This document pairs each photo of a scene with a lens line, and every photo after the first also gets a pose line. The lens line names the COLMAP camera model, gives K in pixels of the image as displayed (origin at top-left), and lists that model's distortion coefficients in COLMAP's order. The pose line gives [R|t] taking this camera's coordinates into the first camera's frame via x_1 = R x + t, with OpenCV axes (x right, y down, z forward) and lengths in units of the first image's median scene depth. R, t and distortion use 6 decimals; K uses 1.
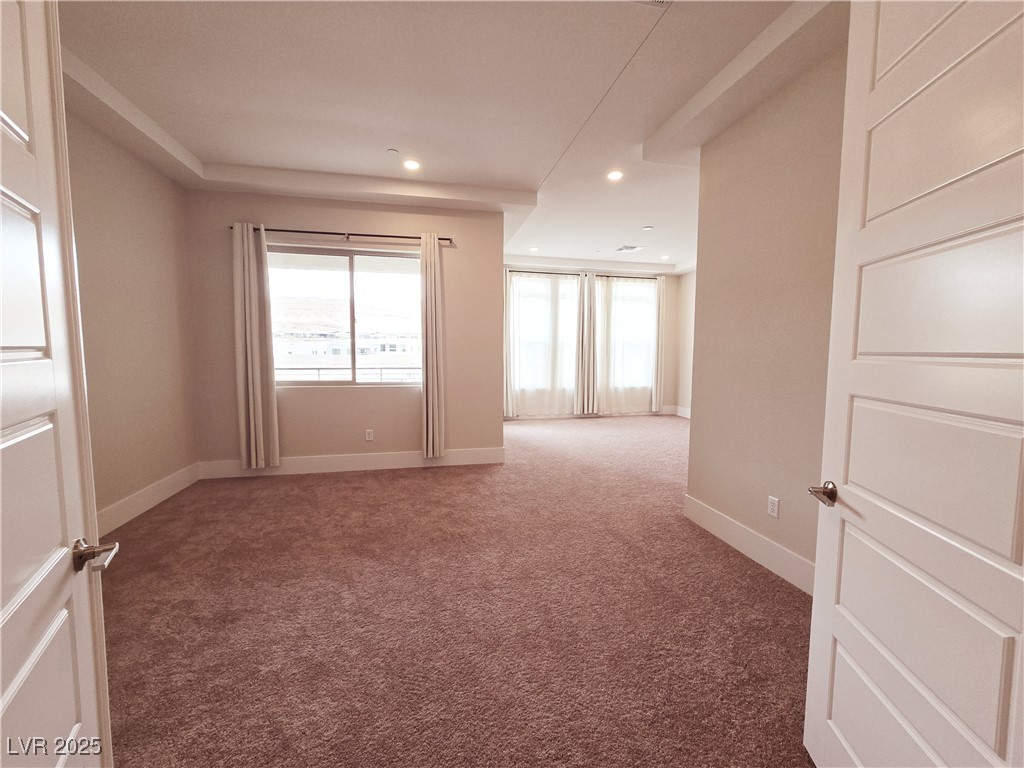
lens RADIAL K [[421.2, 0, 518.3], [0, 421.2, 378.5], [0, 0, 1]] dist [0.000331, -0.000434]
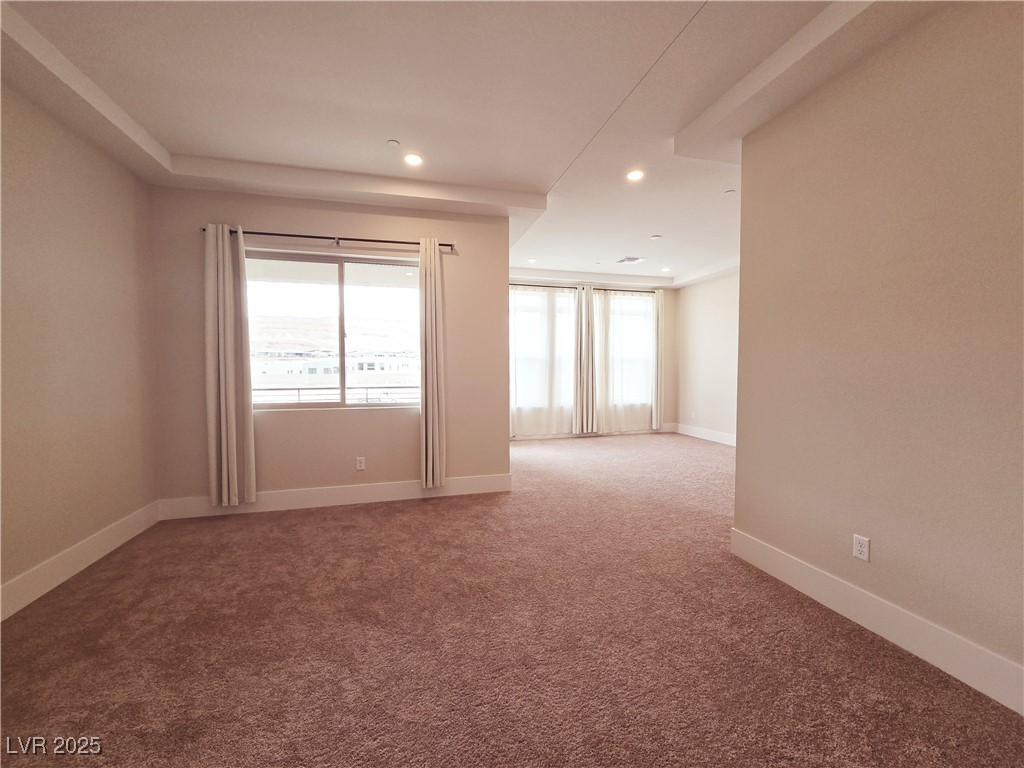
lens RADIAL K [[421.2, 0, 518.3], [0, 421.2, 378.5], [0, 0, 1]] dist [0.000331, -0.000434]
pose [[0.998891, -0.009852, 0.046043, -0.069002], [0.011731, 0.999102, -0.040722, -0.004533], [-0.045600, 0.041217, 0.998109, 0.105805]]
